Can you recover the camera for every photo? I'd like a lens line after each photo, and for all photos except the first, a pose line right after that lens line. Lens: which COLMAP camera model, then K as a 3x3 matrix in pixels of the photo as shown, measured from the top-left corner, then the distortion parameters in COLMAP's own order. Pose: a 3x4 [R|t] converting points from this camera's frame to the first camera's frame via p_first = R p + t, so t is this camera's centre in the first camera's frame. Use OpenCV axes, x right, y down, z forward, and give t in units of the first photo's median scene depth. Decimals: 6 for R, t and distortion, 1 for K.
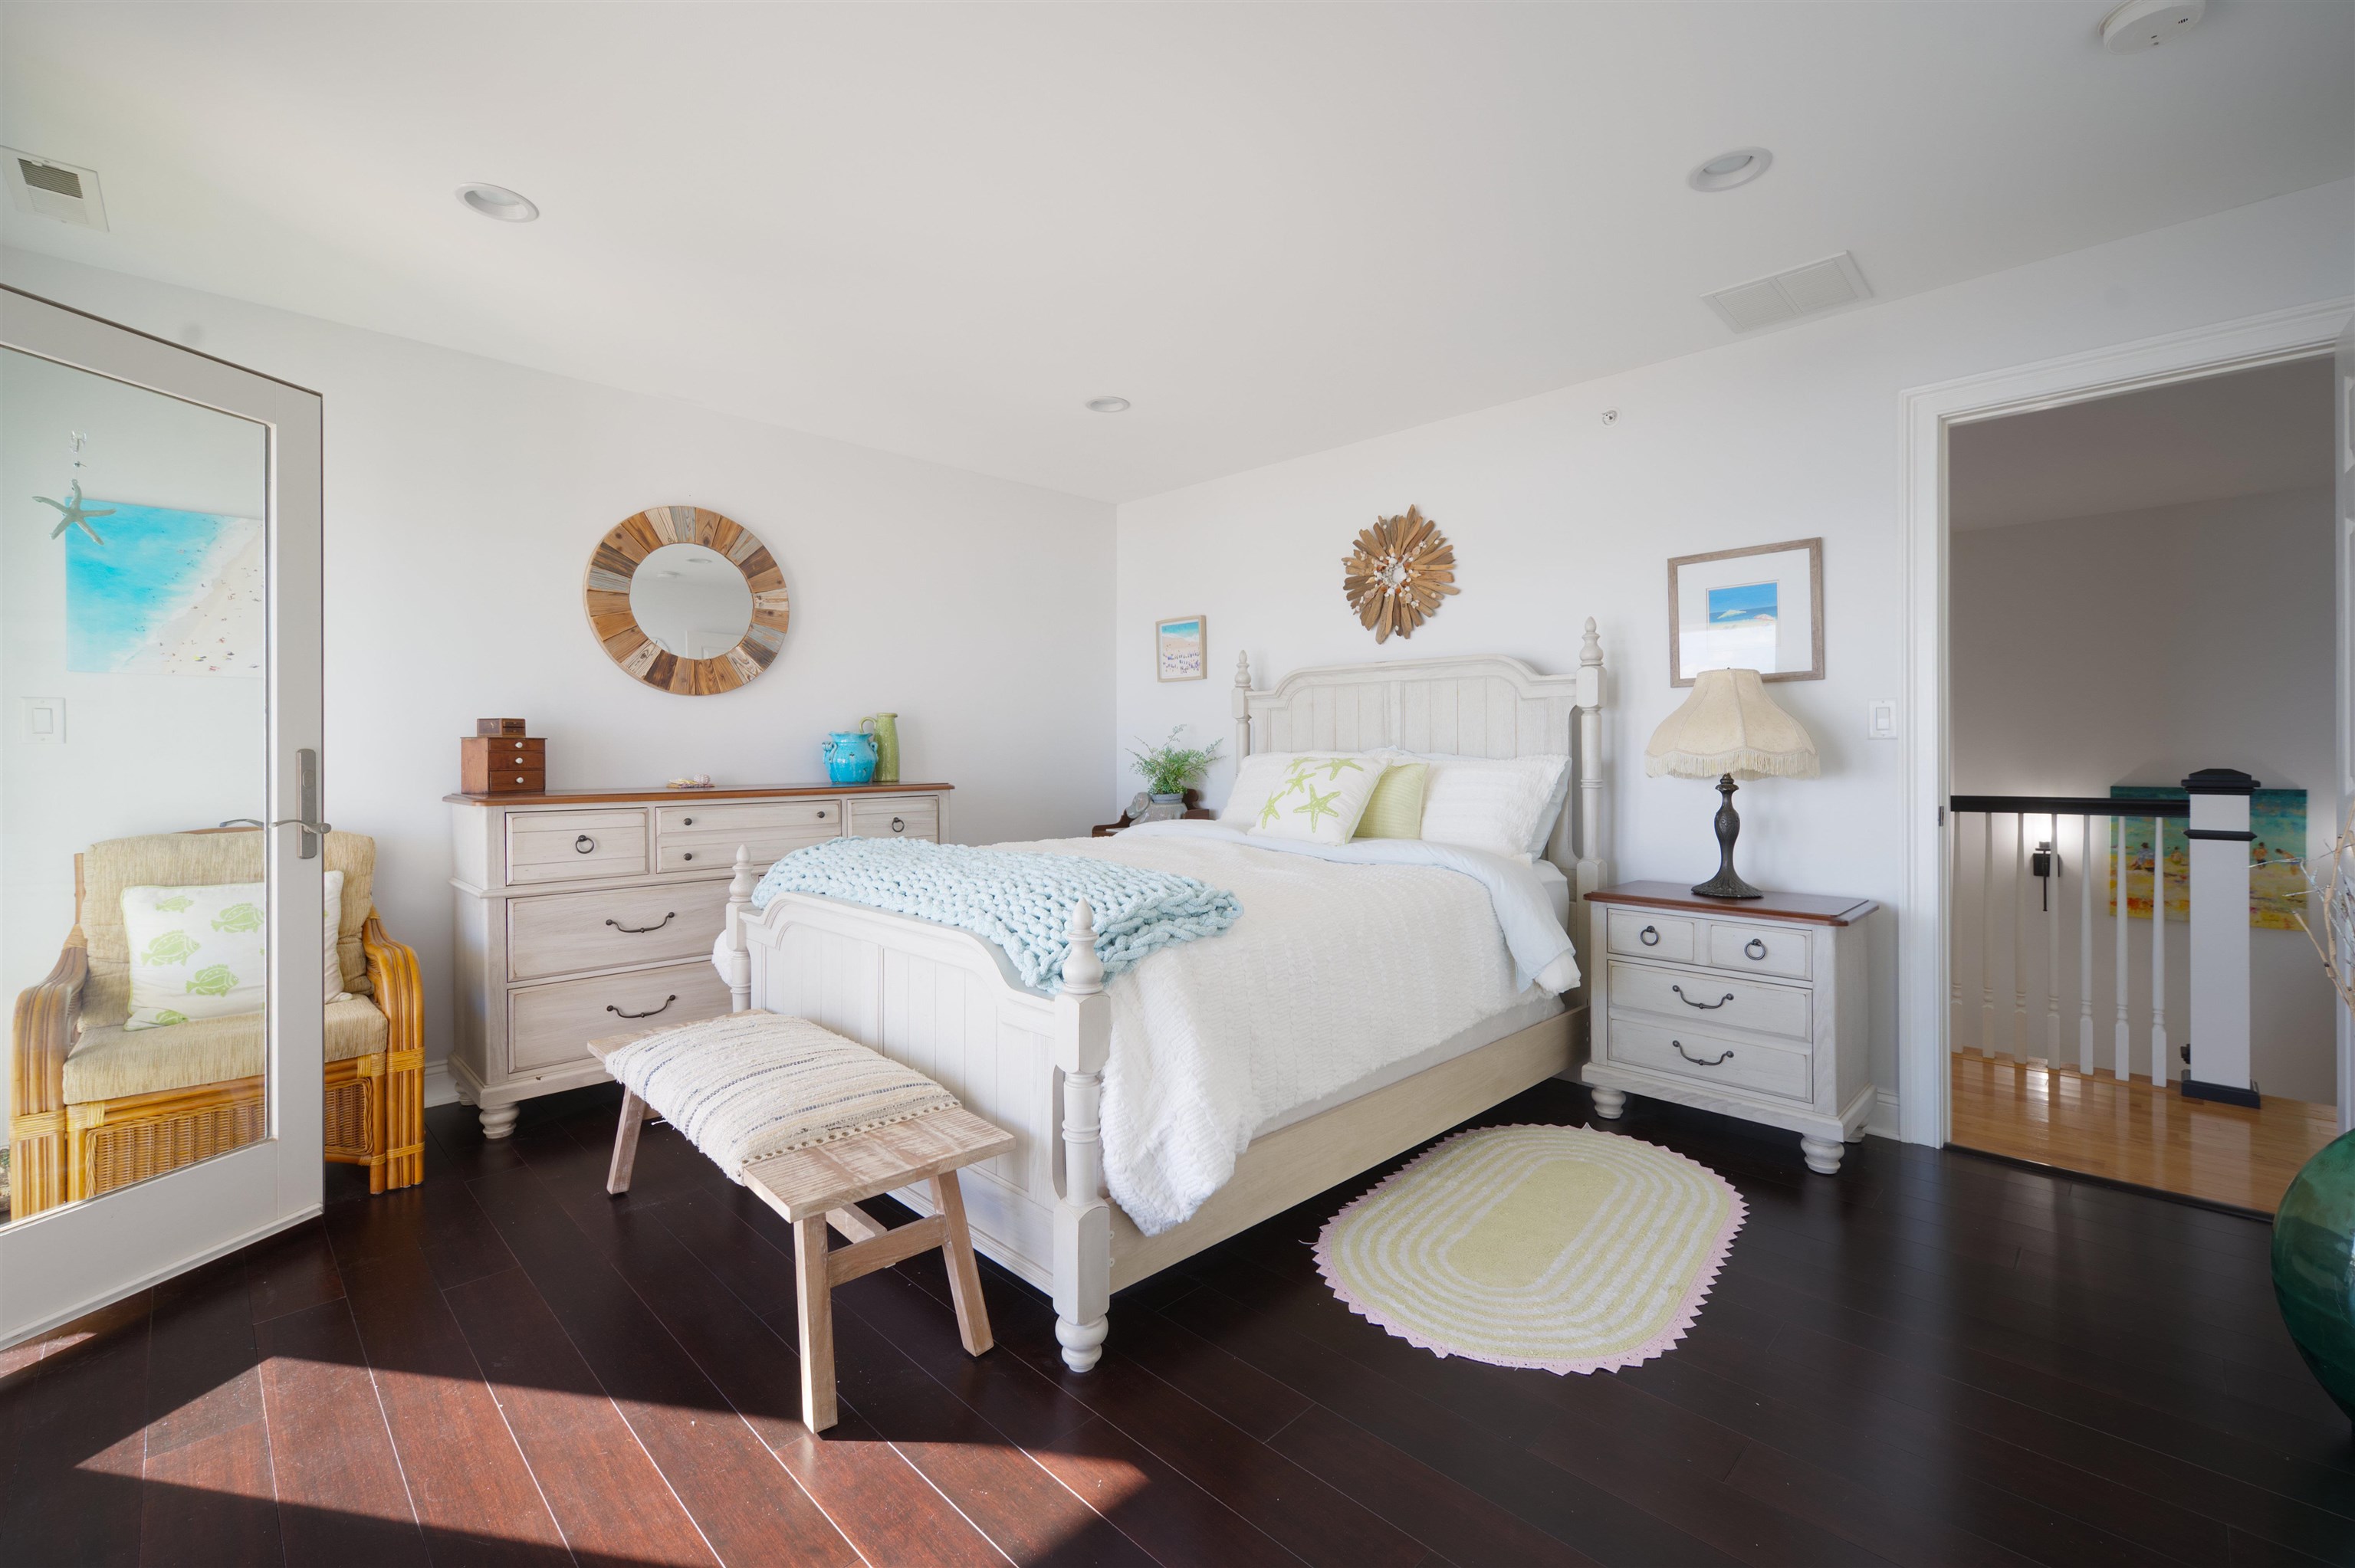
lens RADIAL K [[999.7, 0, 1176.1], [0, 999.7, 747.7], [0, 0, 1]] dist [-0.000158, -0.000026]
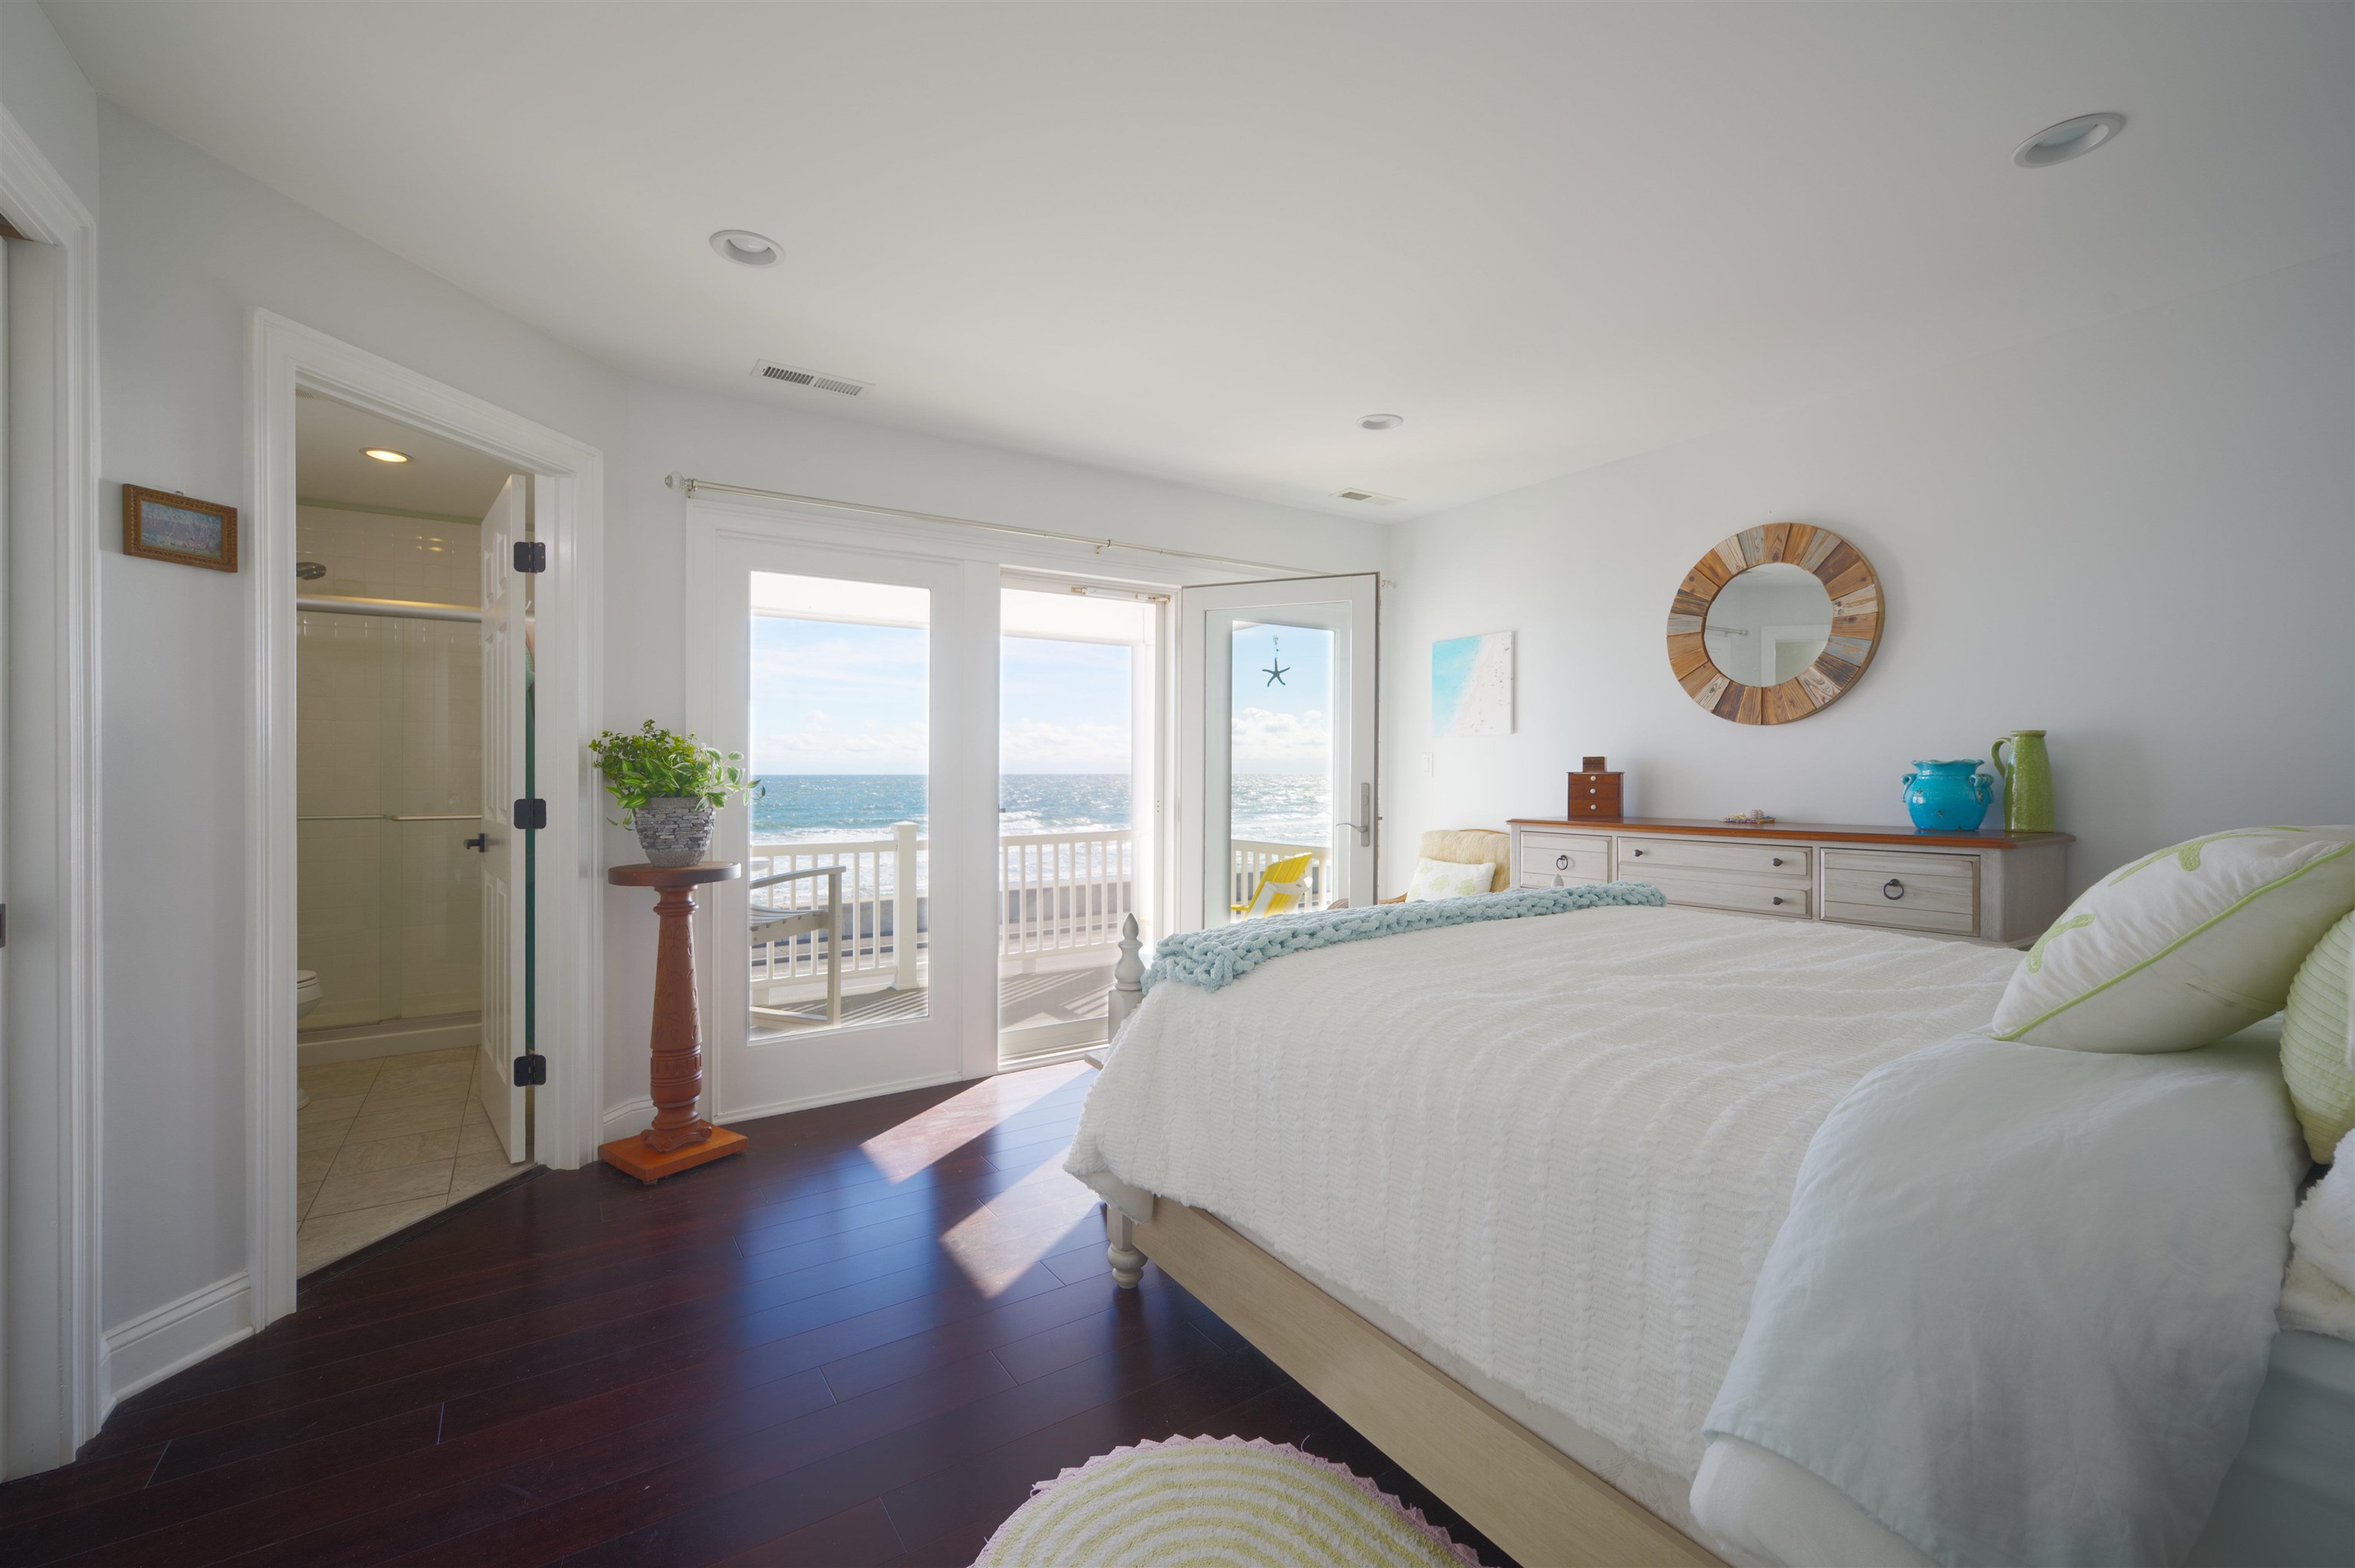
lens RADIAL K [[995.4, 0, 1177.5], [0, 995.4, 784.0], [0, 0, 1]] dist [0.000484, 0.000033]
pose [[-0.219032, 0.009352, -0.975673, 0.533795], [0.002607, 0.999956, 0.009000, -0.007062], [0.975714, -0.000572, -0.219047, 0.644946]]
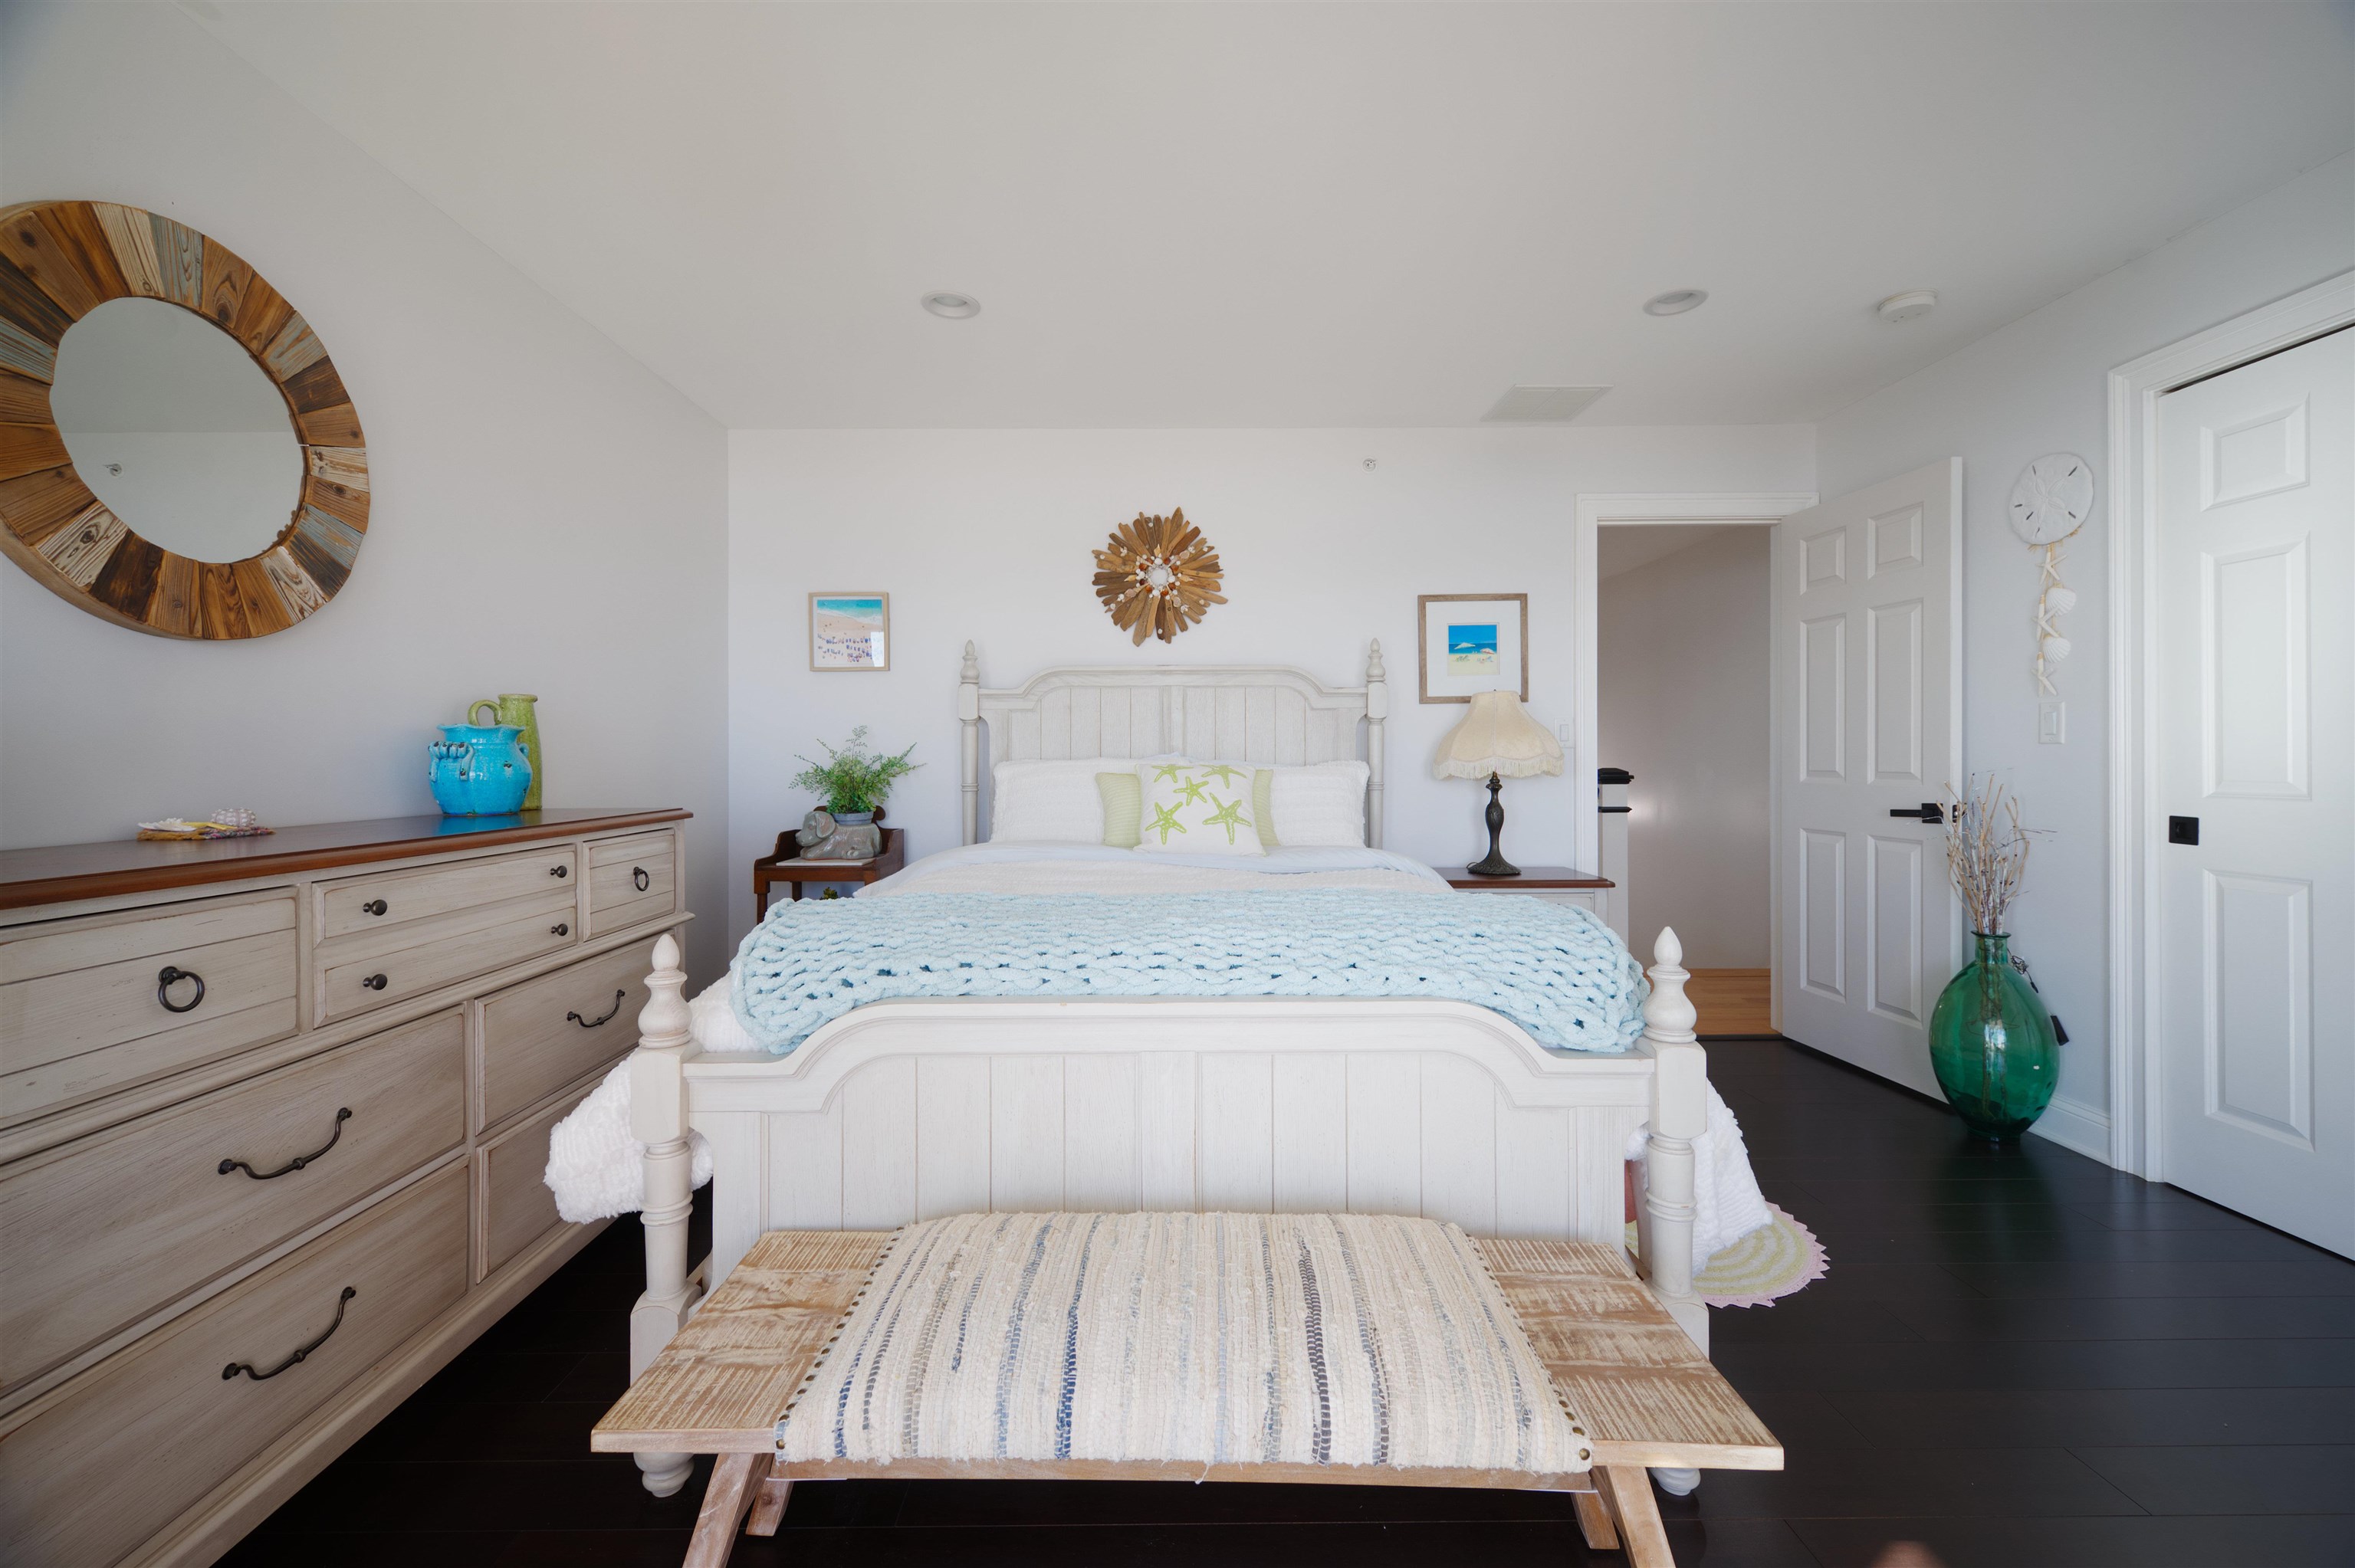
lens RADIAL K [[973.8, 0, 1169.4], [0, 973.8, 754.1], [0, 0, 1]] dist [0.011941, -0.004322]
pose [[0.703856, 0.001827, 0.710340, -0.470628], [0.000605, 0.999995, -0.003171, 0.002886], [-0.710342, 0.002662, 0.703852, 0.346954]]
